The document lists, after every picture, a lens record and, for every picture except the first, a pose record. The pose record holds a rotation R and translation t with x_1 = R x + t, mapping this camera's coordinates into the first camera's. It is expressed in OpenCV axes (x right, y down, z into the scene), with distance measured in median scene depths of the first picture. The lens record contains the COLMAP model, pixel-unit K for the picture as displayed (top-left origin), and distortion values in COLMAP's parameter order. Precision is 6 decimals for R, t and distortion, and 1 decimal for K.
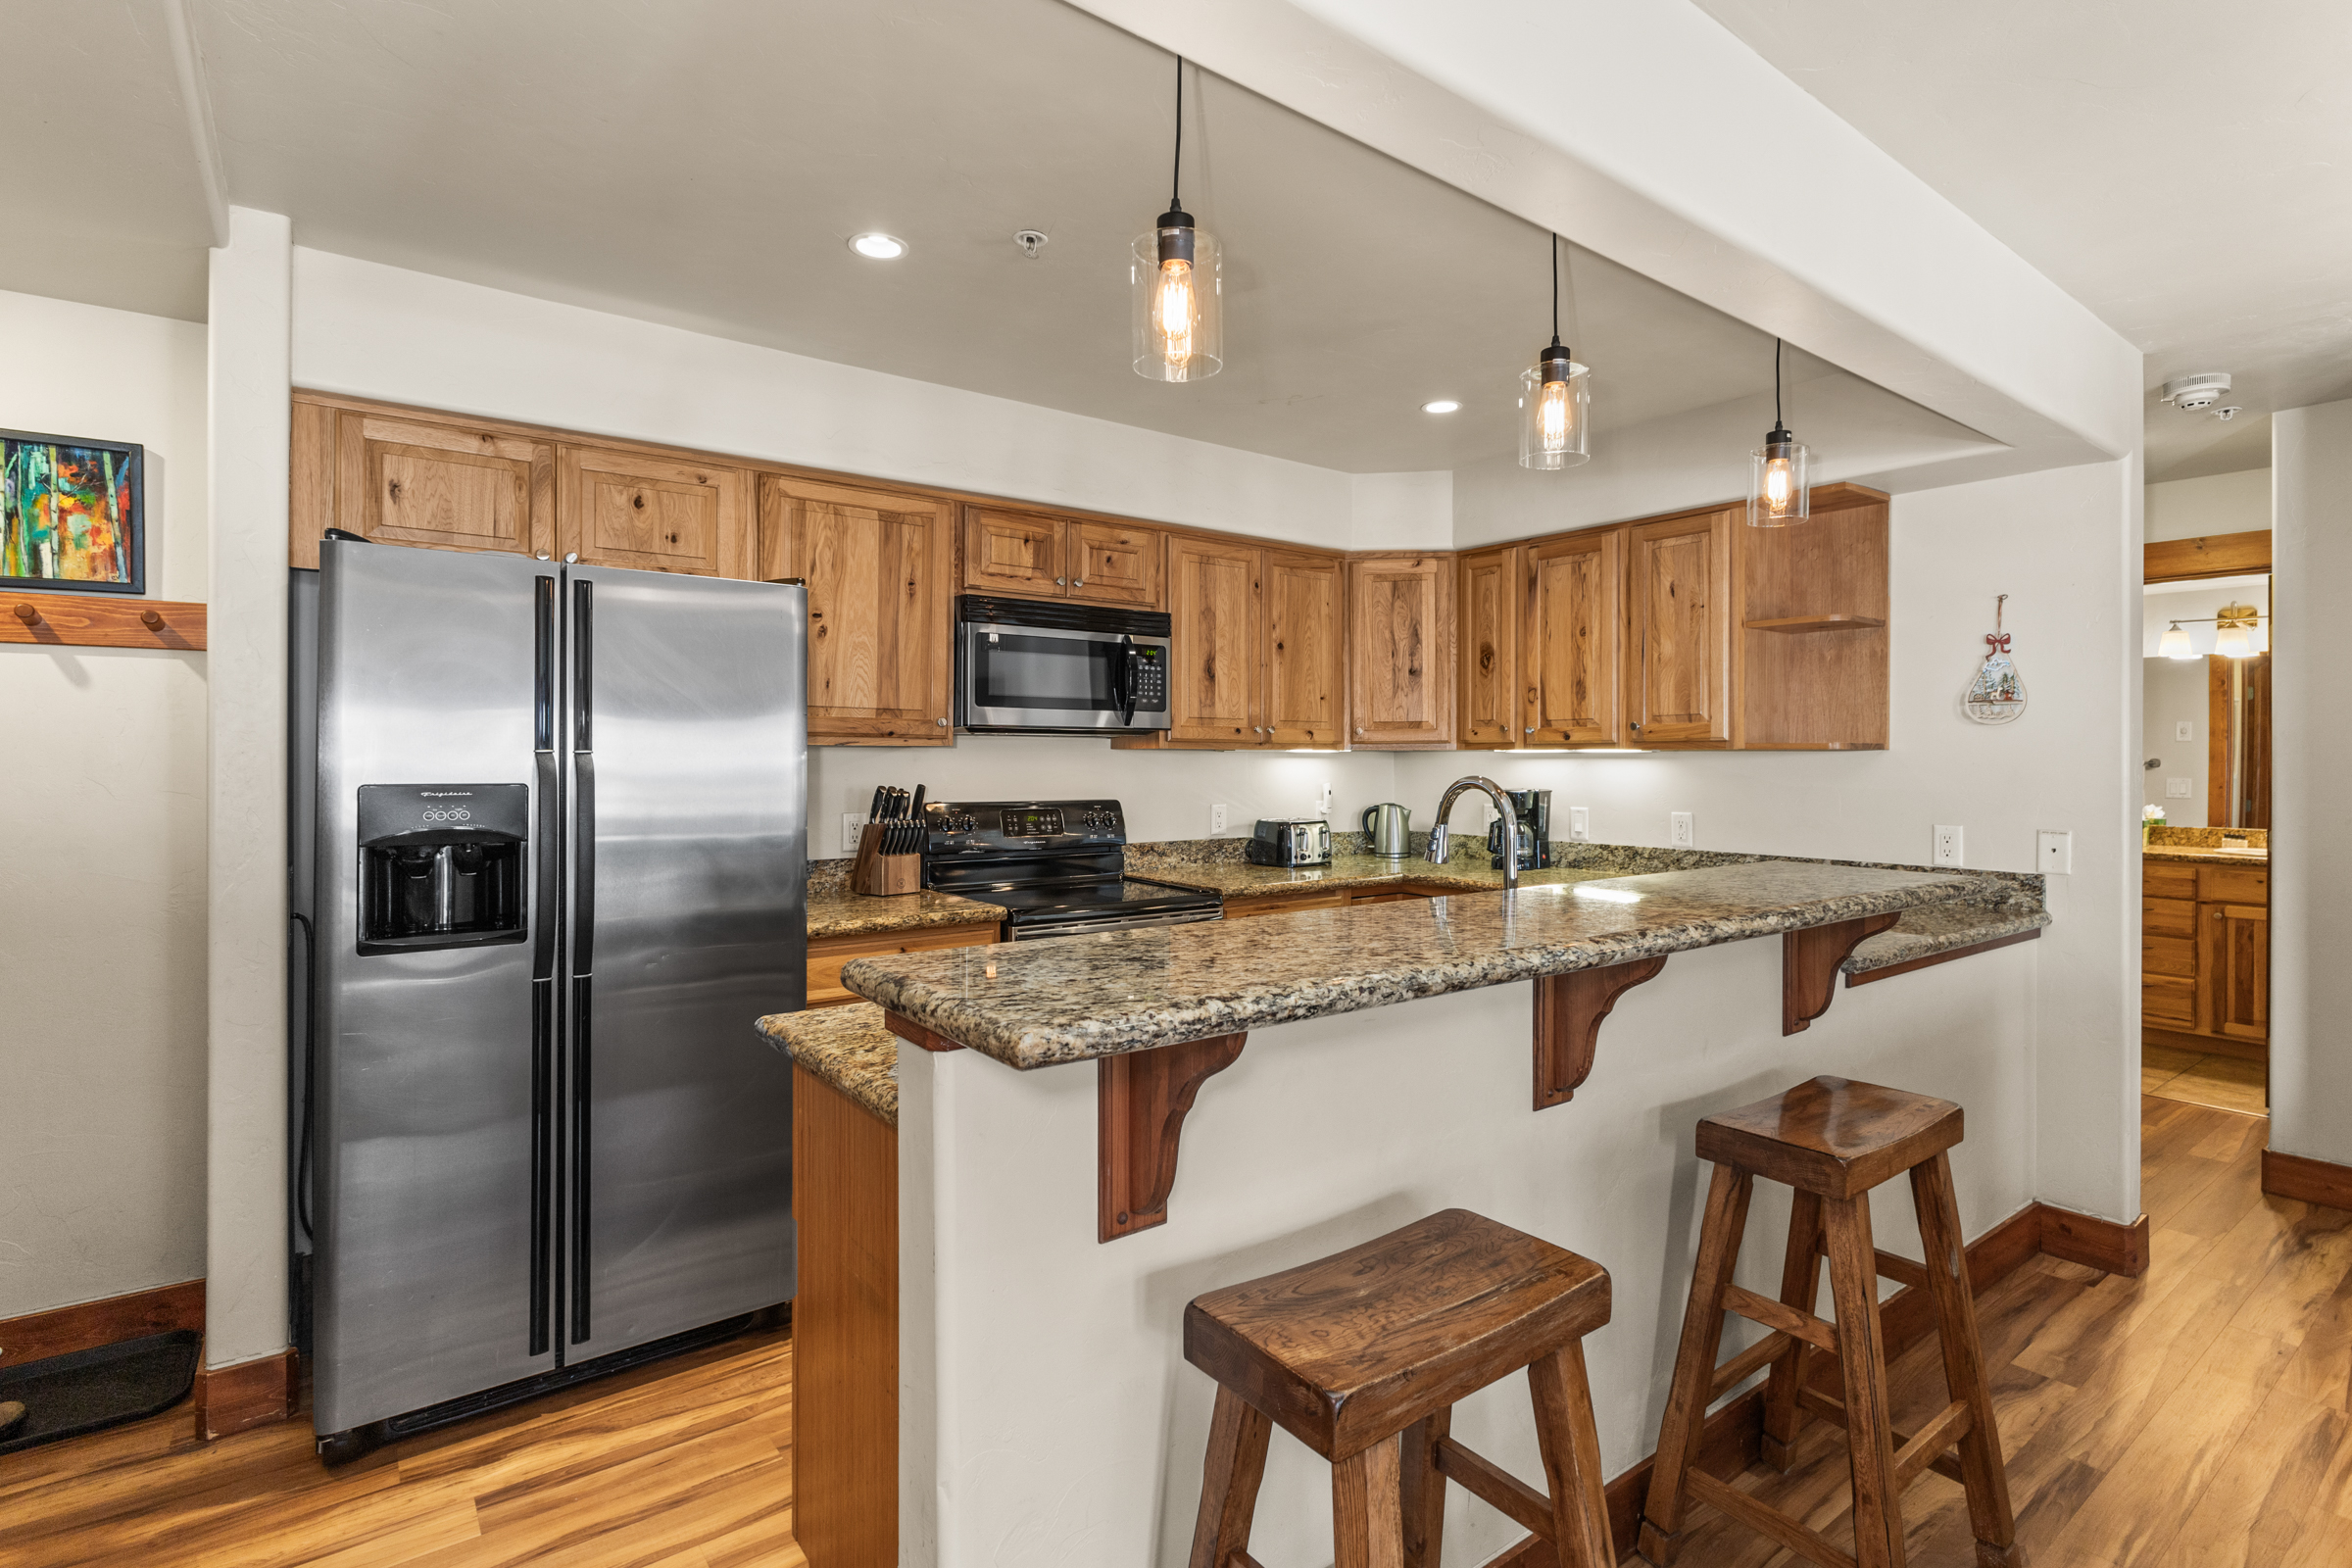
lens RADIAL K [[1145.9, 0, 1223.2], [0, 1145.9, 759.0], [0, 0, 1]] dist [-0.003000, 0.000133]
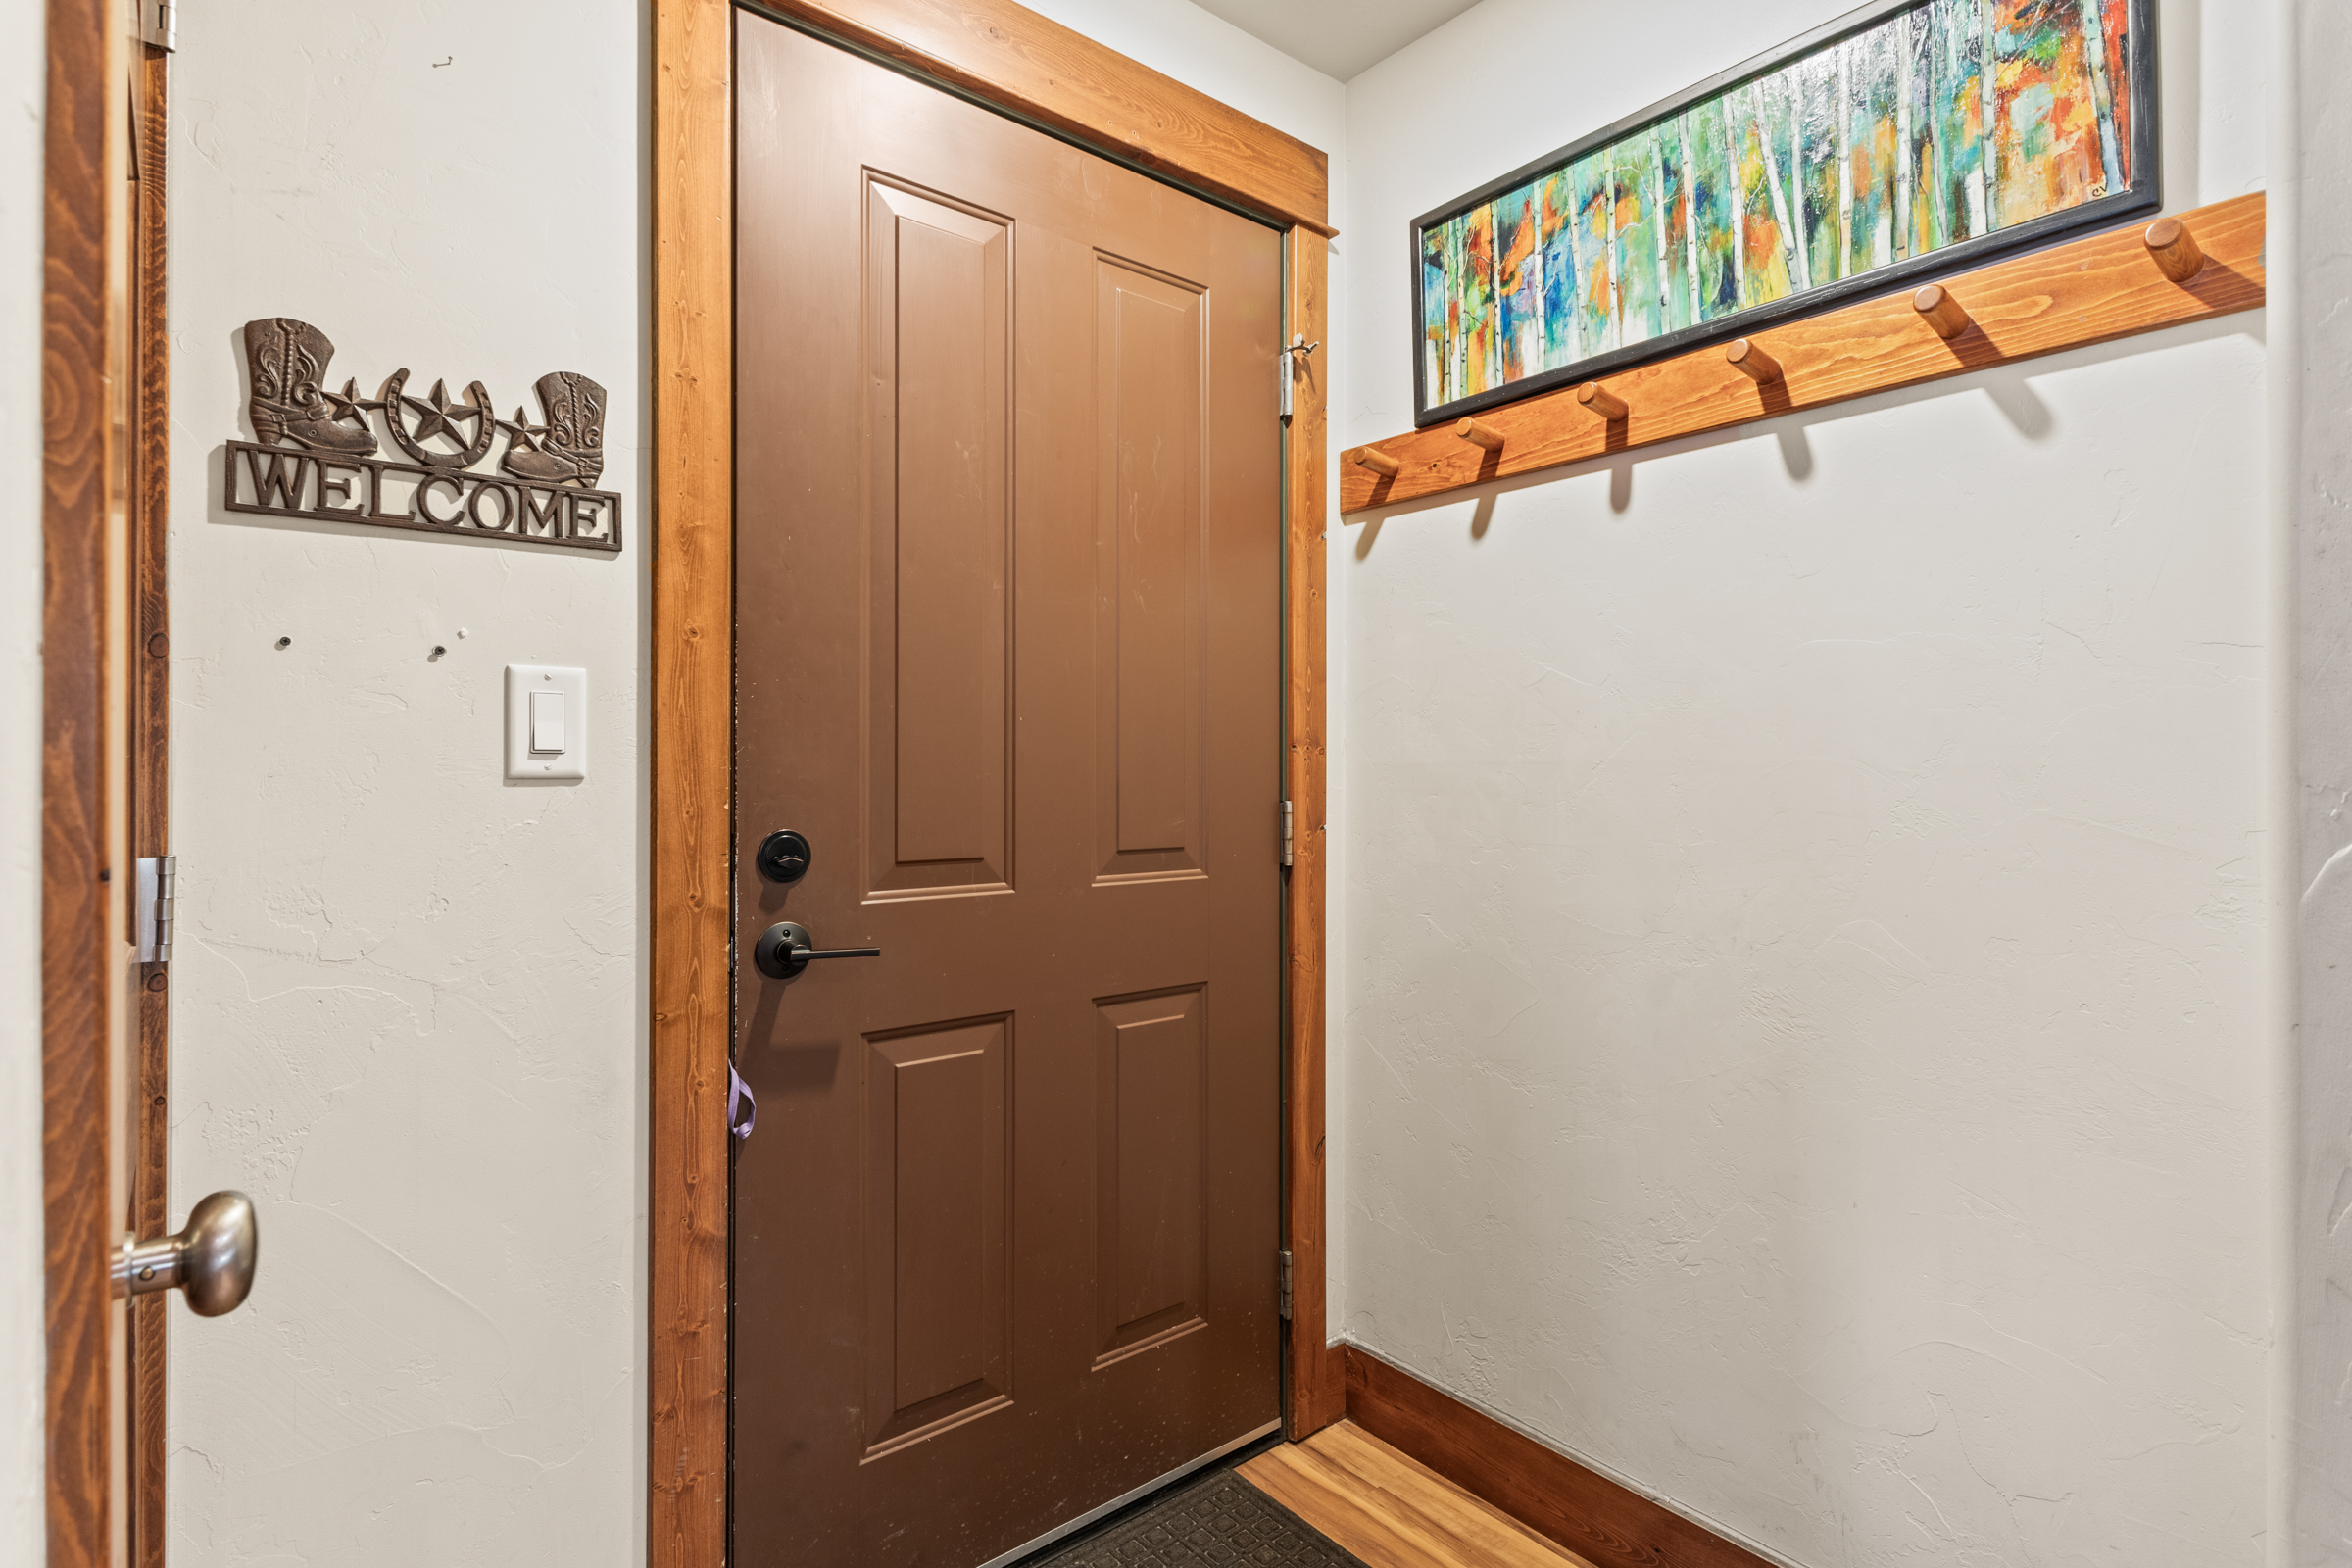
lens RADIAL K [[1137.4, 0, 1181.9], [0, 1137.4, 771.1], [0, 0, 1]] dist [-0.000352, -0.000507]
pose [[0.017879, -0.008031, -0.999808, -0.382878], [-0.001797, 0.999966, -0.008065, 0.062458], [0.999839, 0.001941, 0.017864, 0.460421]]
